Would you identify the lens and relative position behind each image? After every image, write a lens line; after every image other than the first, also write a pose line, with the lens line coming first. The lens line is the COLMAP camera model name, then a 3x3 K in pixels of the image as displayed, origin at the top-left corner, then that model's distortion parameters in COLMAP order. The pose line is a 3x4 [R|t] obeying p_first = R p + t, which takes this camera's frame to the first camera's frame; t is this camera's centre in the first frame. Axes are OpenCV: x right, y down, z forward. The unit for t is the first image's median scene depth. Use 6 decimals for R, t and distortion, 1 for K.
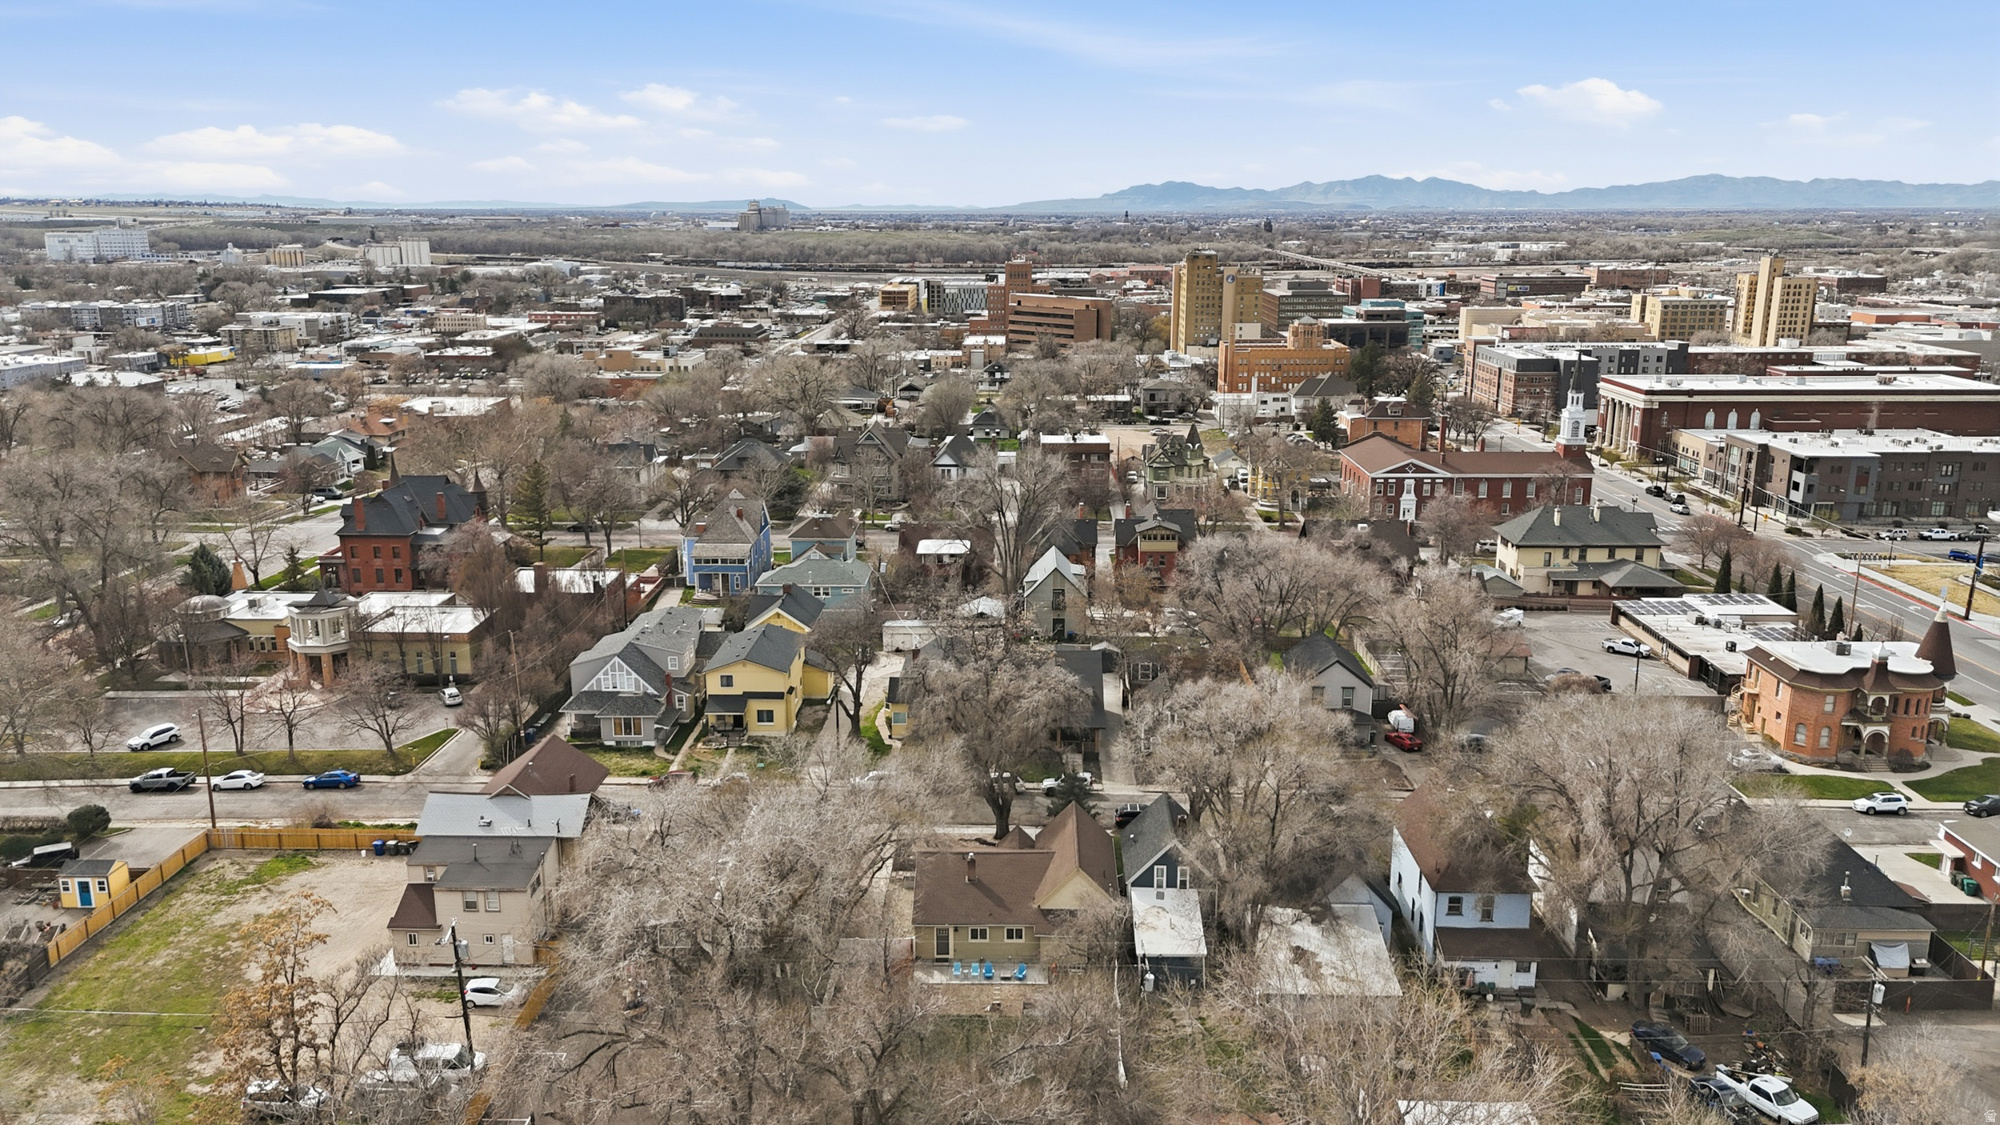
lens RADIAL K [[1467.4, 0, 1003.5], [0, 1467.4, 563.7], [0, 0, 1]] dist [0.050696, -0.036582]
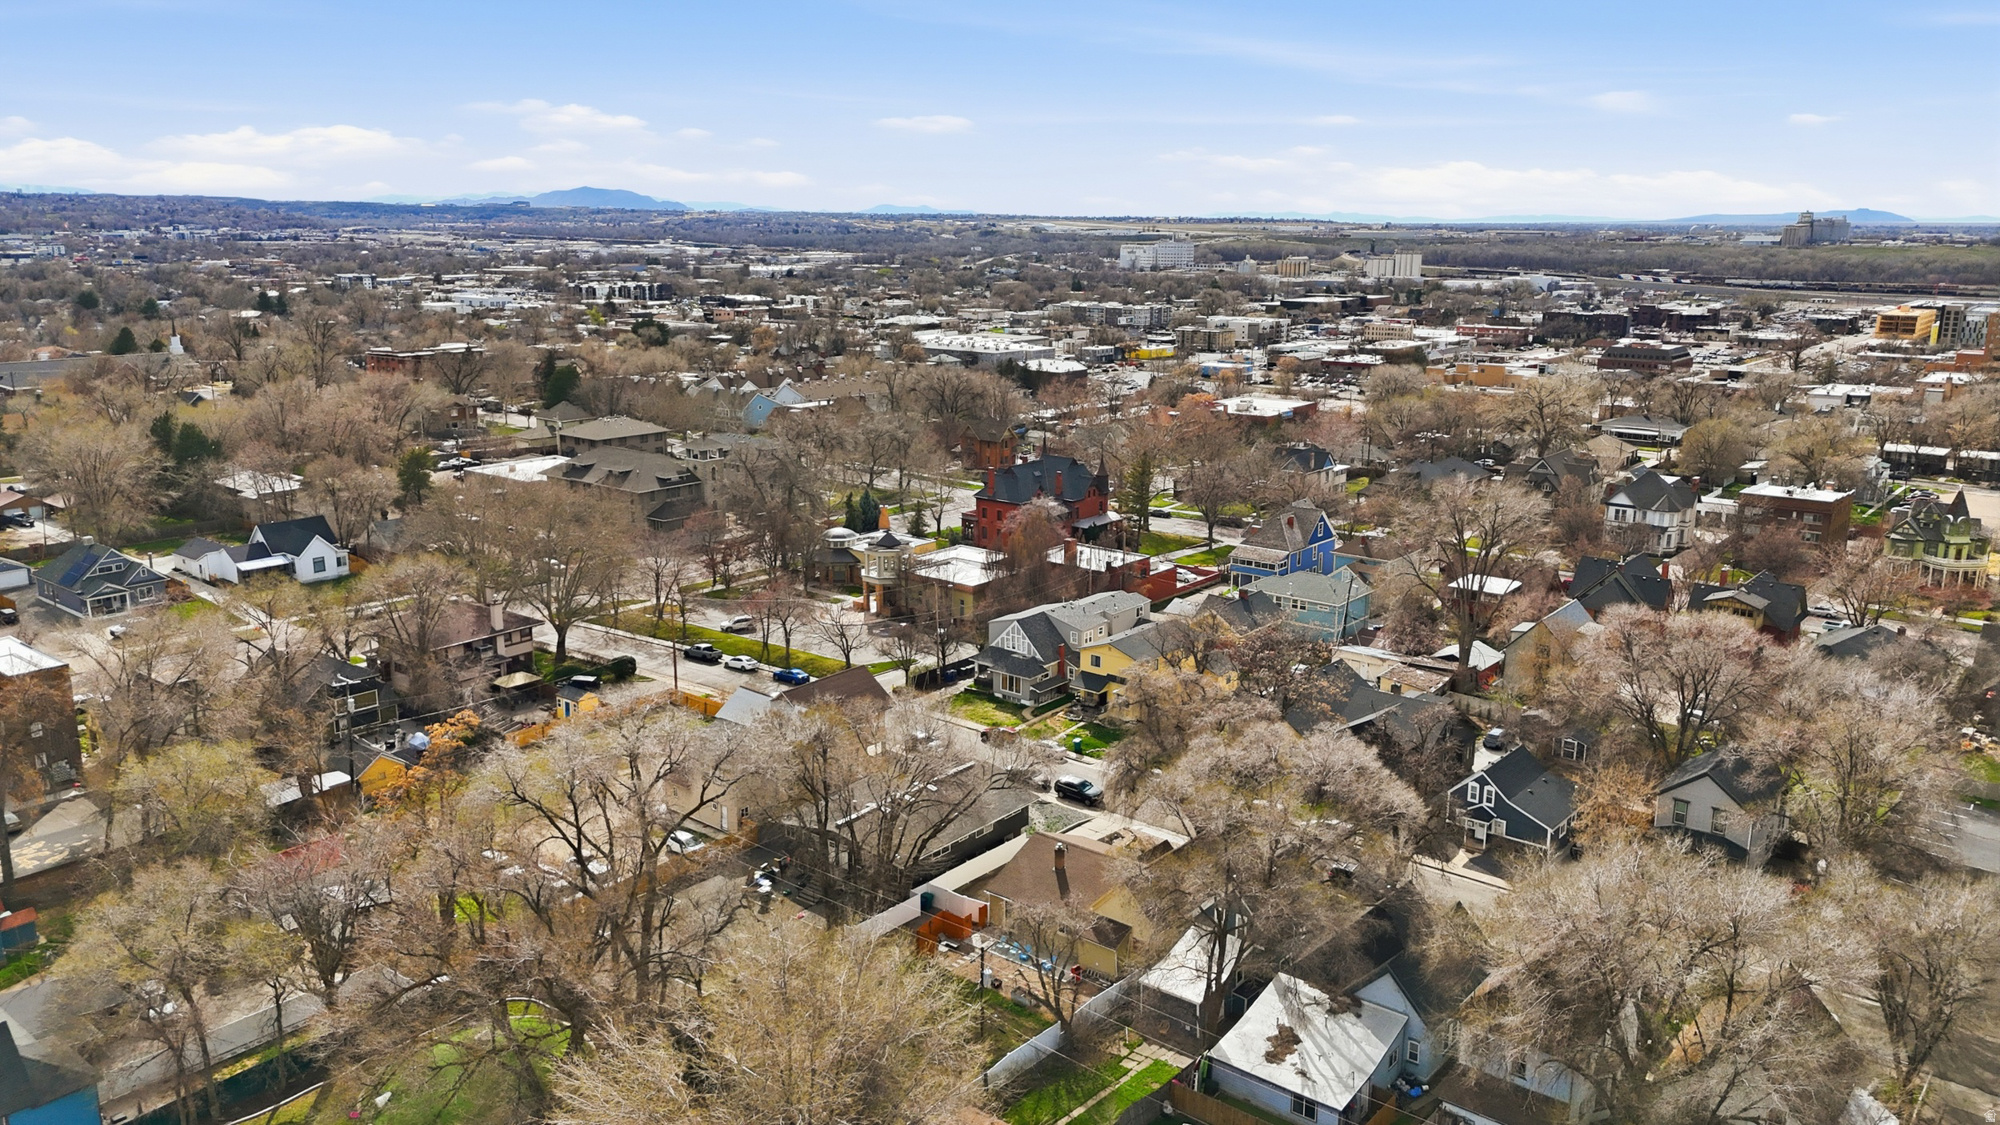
lens RADIAL K [[1467.4, 0, 1000.2], [0, 1467.4, 573.0], [0, 0, 1]] dist [0.050696, -0.036582]
pose [[0.786298, 0.146246, -0.600289, 0.213222], [-0.148042, 0.987875, 0.046756, -0.012558], [0.599849, 0.052104, 0.798415, 0.055126]]
